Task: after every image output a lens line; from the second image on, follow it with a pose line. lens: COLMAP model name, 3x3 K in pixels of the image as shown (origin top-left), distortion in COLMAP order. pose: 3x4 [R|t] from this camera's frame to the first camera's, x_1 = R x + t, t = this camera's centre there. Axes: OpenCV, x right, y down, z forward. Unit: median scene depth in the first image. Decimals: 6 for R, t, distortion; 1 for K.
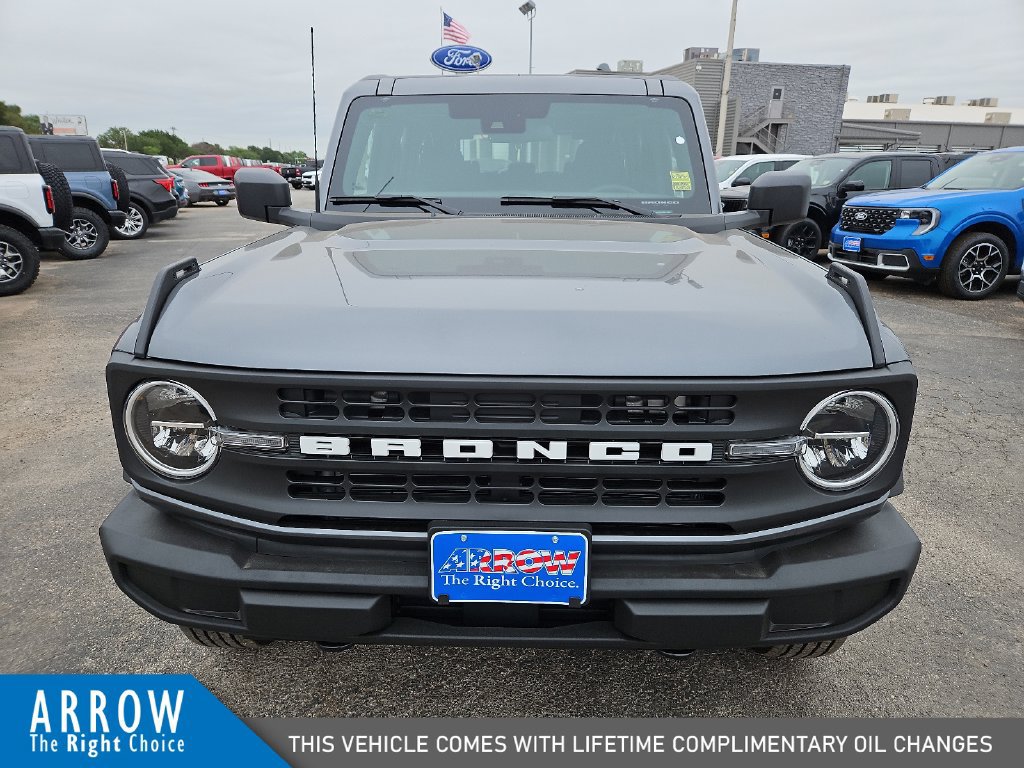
lens RADIAL K [[692.6, 0, 507.3], [0, 692.6, 388.3], [0, 0, 1]] dist [0.084003, -0.079935]
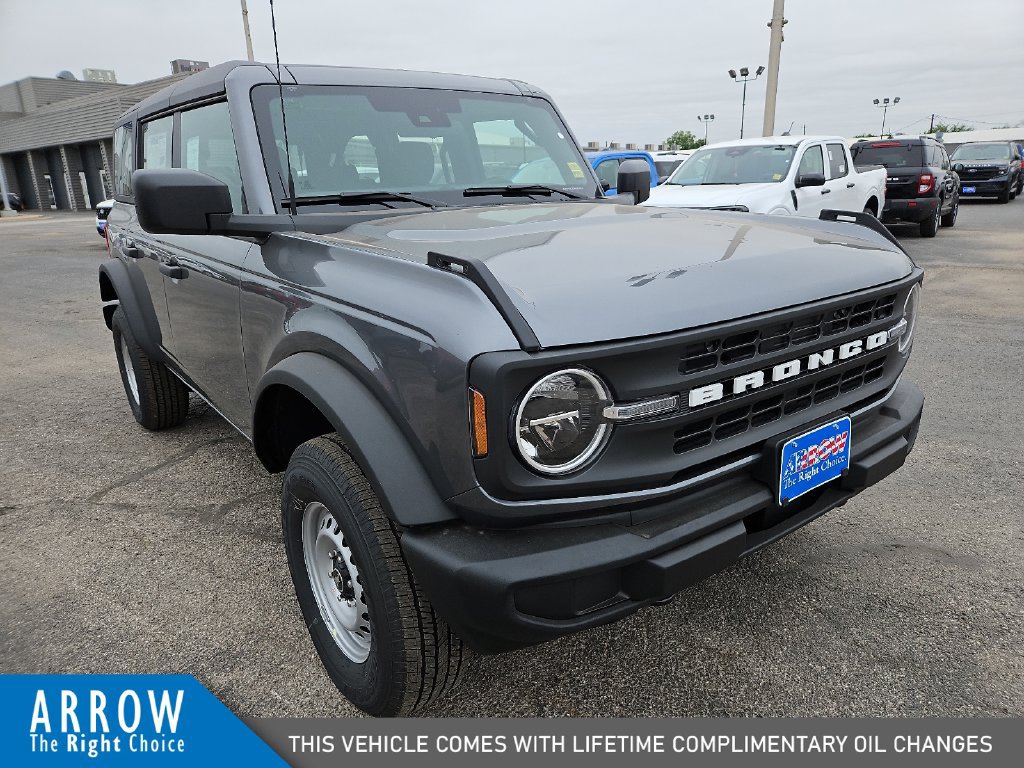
lens RADIAL K [[692.6, 0, 507.3], [0, 692.6, 388.3], [0, 0, 1]] dist [0.084003, -0.079935]
pose [[0.778736, -0.212913, 0.590117, -1.111816], [0.226271, 0.972657, 0.052339, -0.052586], [-0.585126, 0.092768, 0.805619, 0.300168]]
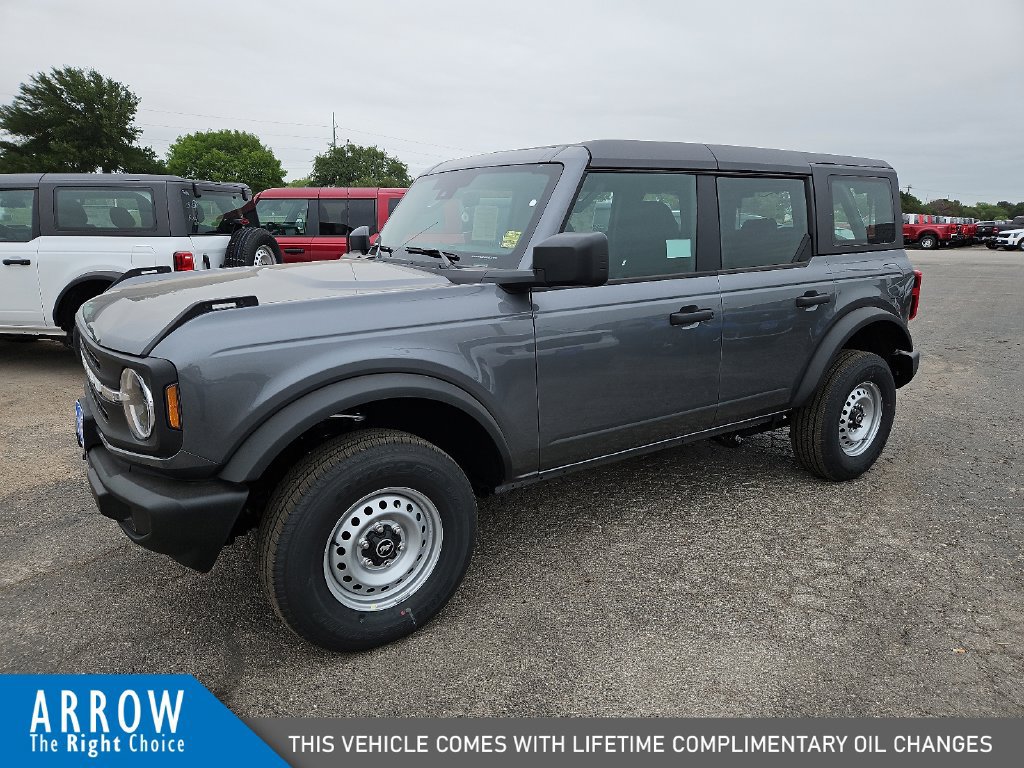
lens RADIAL K [[692.6, 0, 507.3], [0, 692.6, 388.3], [0, 0, 1]] dist [0.084003, -0.079935]
pose [[0.576139, 0.191919, -0.794501, 2.131829], [-0.252585, 0.966269, 0.050247, -0.231953], [0.777345, 0.171729, 0.605181, 0.706199]]
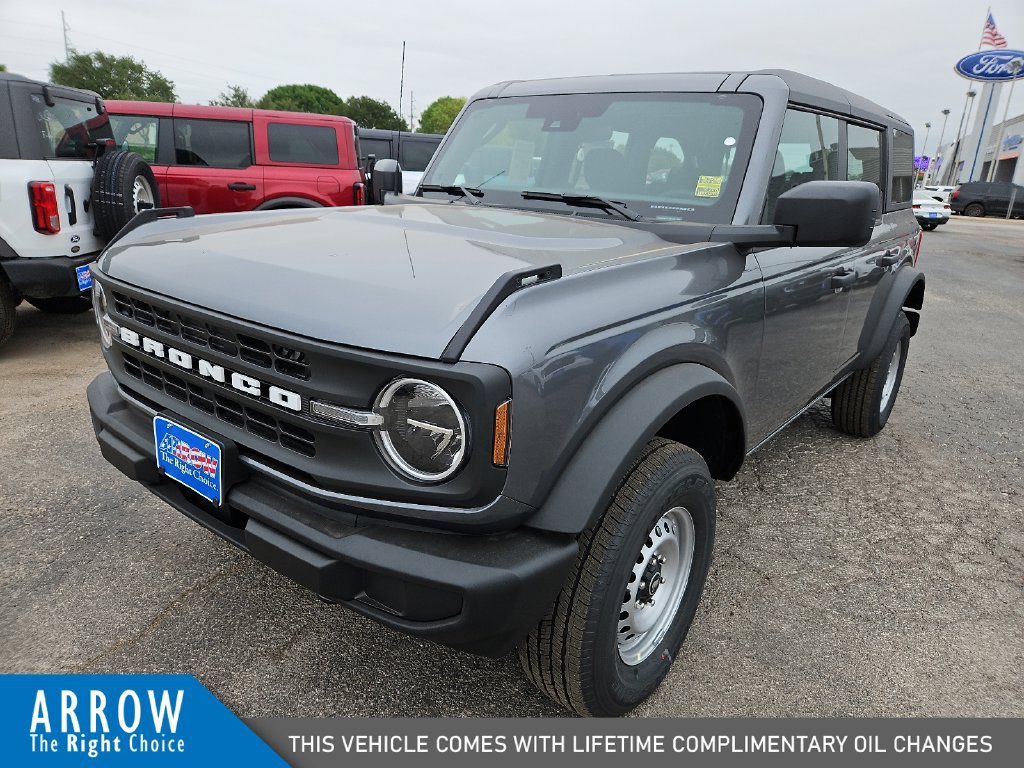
lens RADIAL K [[692.6, 0, 507.3], [0, 692.6, 388.3], [0, 0, 1]] dist [0.084003, -0.079935]
pose [[0.794398, 0.217853, -0.566984, 1.124817], [-0.229631, 0.971904, 0.051701, -0.061841], [0.562317, 0.089126, 0.822105, 0.267671]]
